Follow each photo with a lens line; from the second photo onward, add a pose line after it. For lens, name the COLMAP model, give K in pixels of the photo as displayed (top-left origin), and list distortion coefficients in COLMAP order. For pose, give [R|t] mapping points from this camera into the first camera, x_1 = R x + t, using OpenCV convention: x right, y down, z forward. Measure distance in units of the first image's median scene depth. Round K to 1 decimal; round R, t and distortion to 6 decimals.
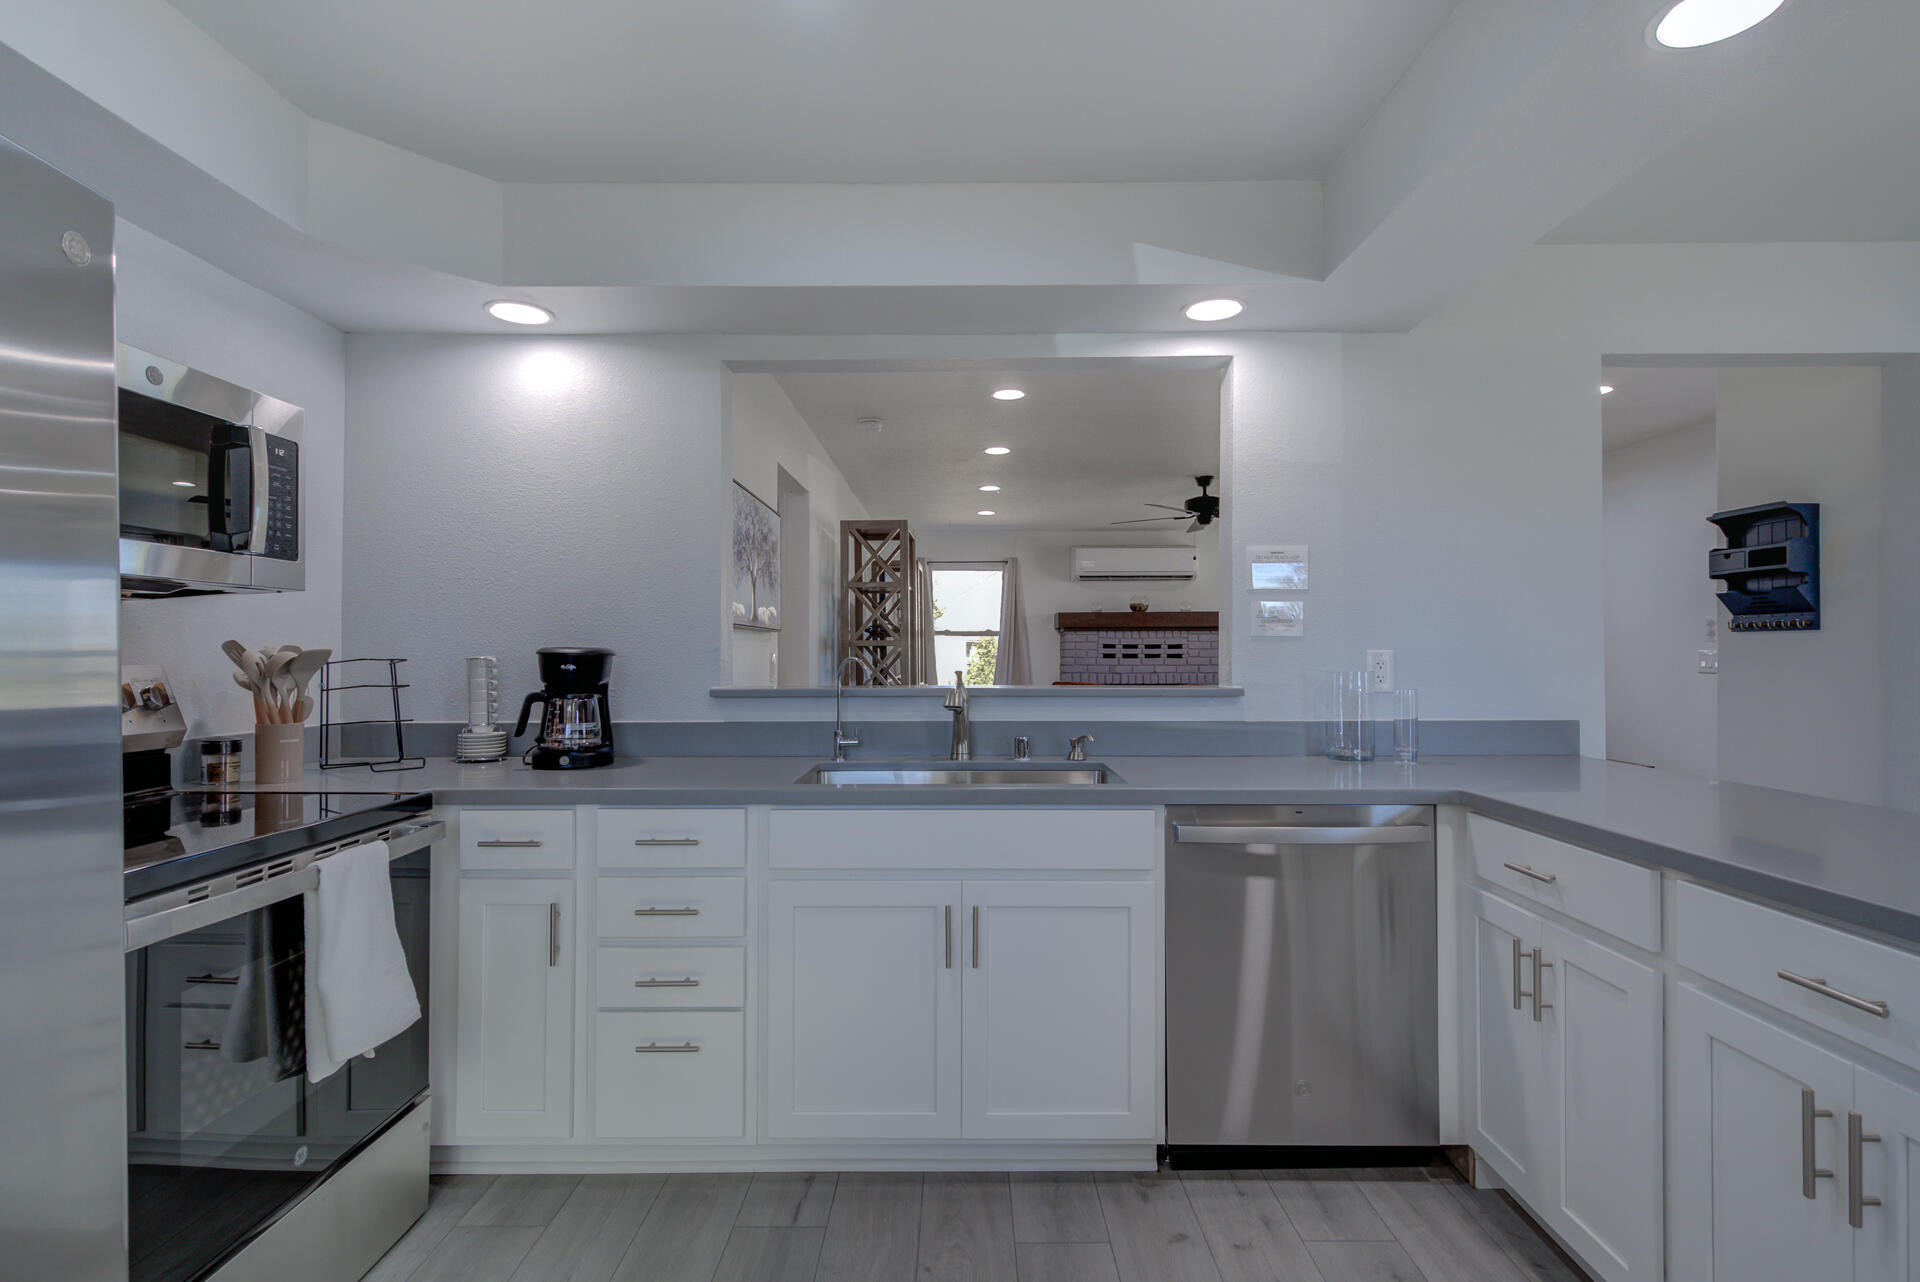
lens RADIAL K [[910.1, 0, 959.5], [0, 910.1, 644.4], [0, 0, 1]] dist [0.000533, -0.001288]
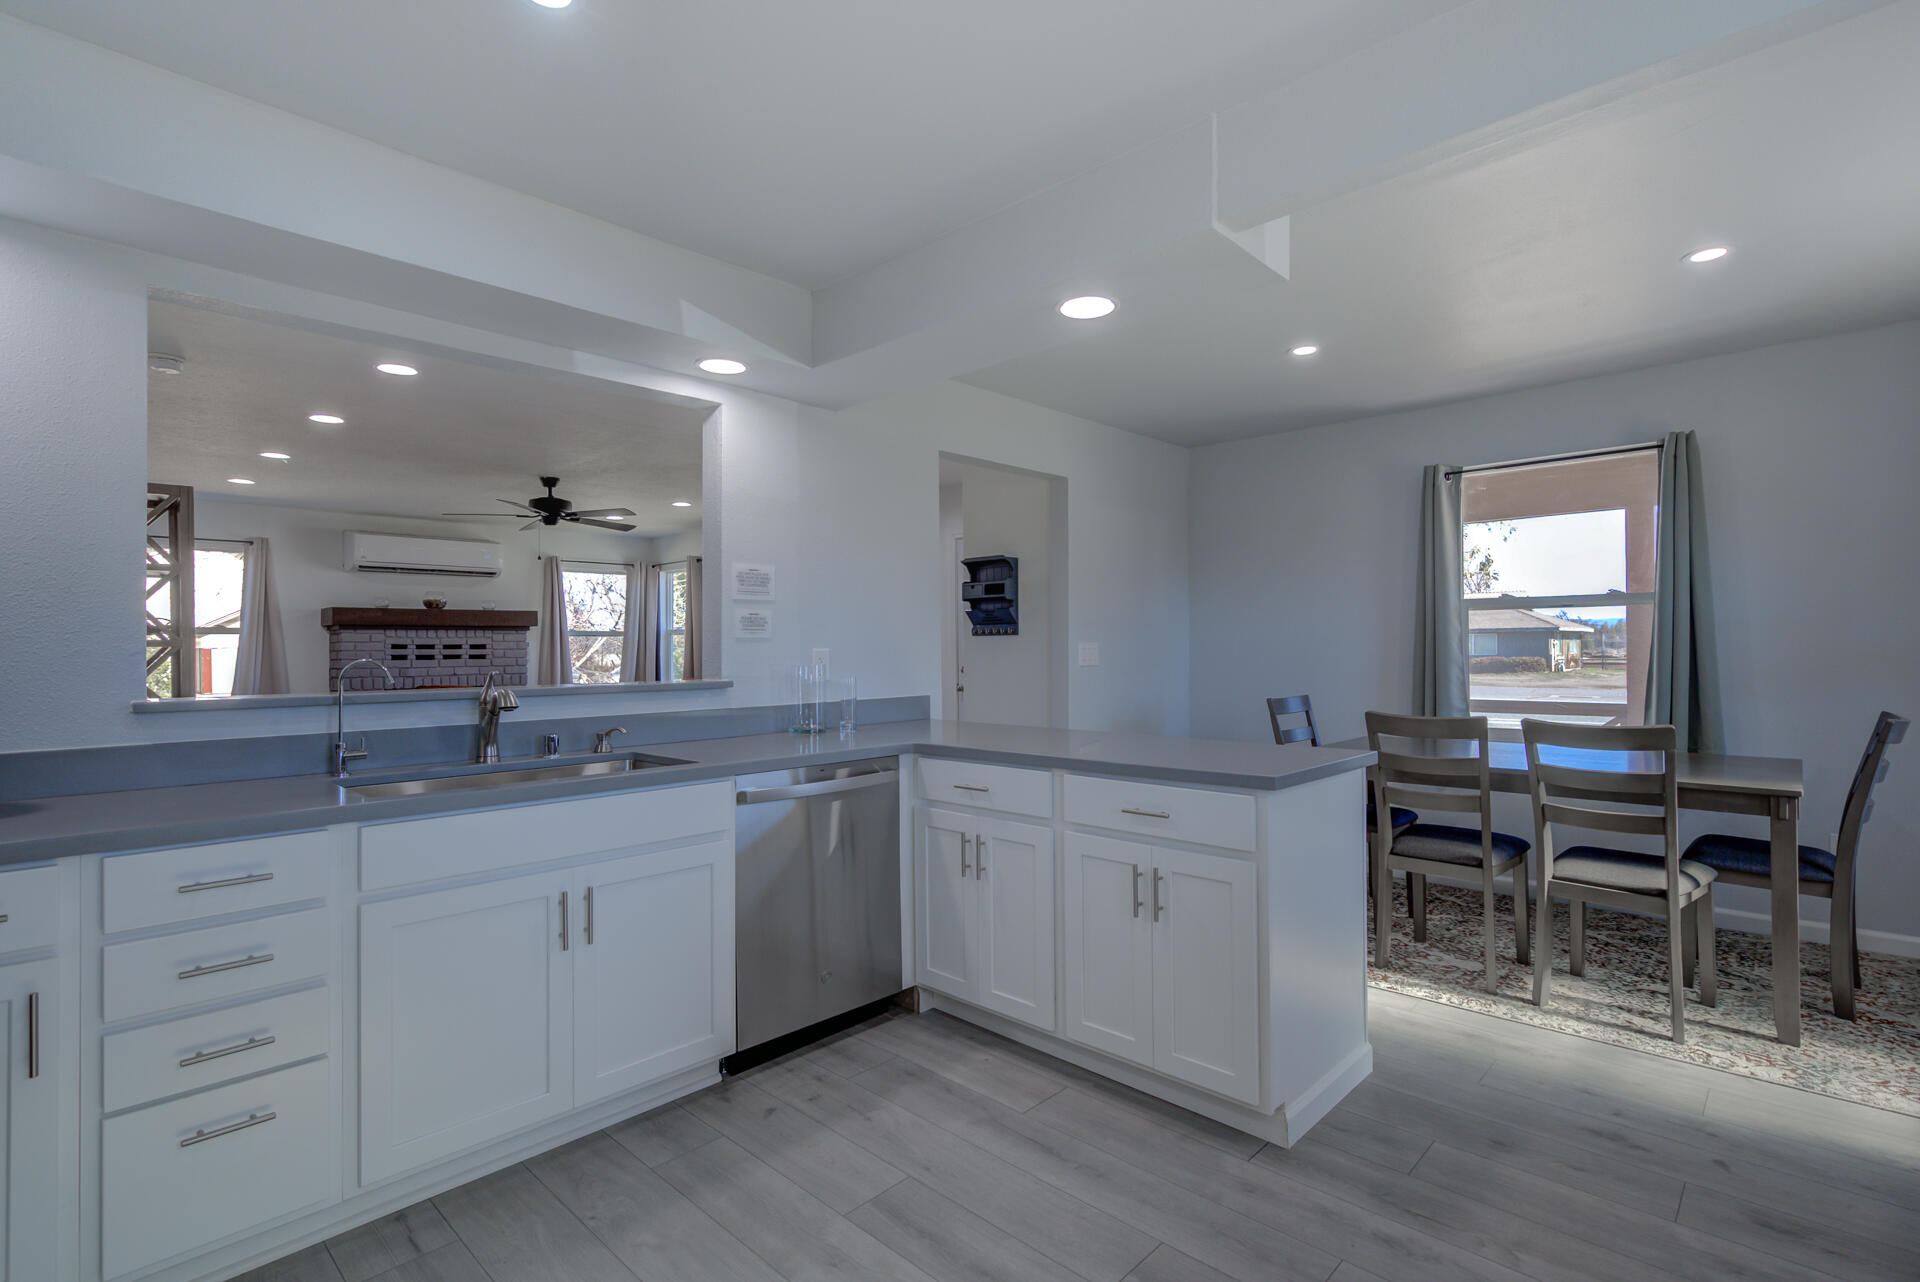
lens RADIAL K [[908.1, 0, 962.3], [0, 908.1, 640.9], [0, 0, 1]] dist [0.001311, -0.000387]
pose [[0.685231, 0.002240, 0.728322, -0.353301], [0.000445, 0.999994, -0.003494, -0.000702], [-0.728325, 0.002719, 0.685226, -0.047742]]
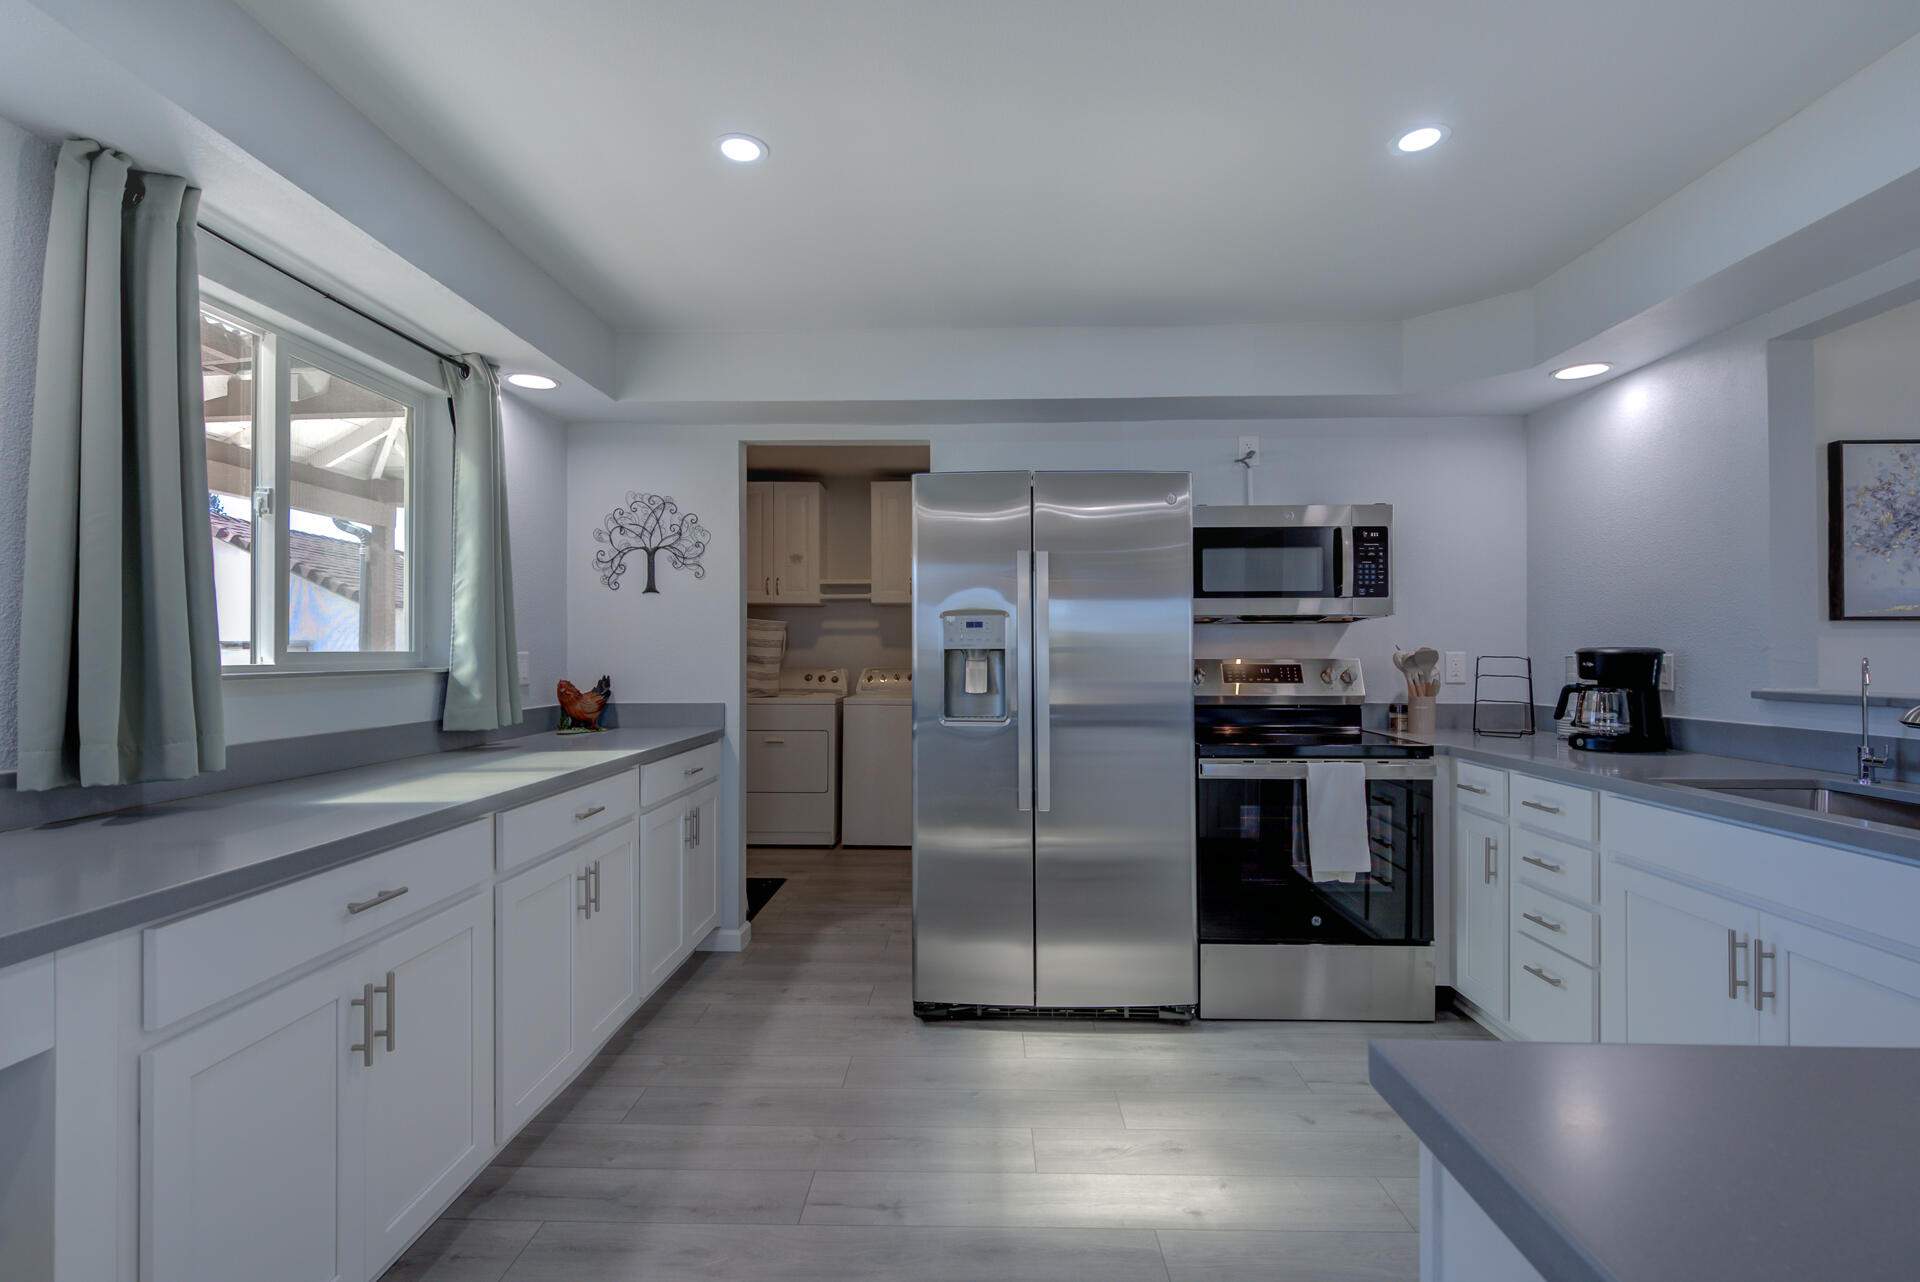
lens RADIAL K [[896.5, 0, 949.4], [0, 896.5, 643.1], [0, 0, 1]] dist [-0.002171, 0.000452]
pose [[-0.035458, -0.009339, -0.999328, 0.689735], [0.010248, 0.999900, -0.009708, 0.000217], [0.999319, -0.010586, -0.035358, 0.189458]]
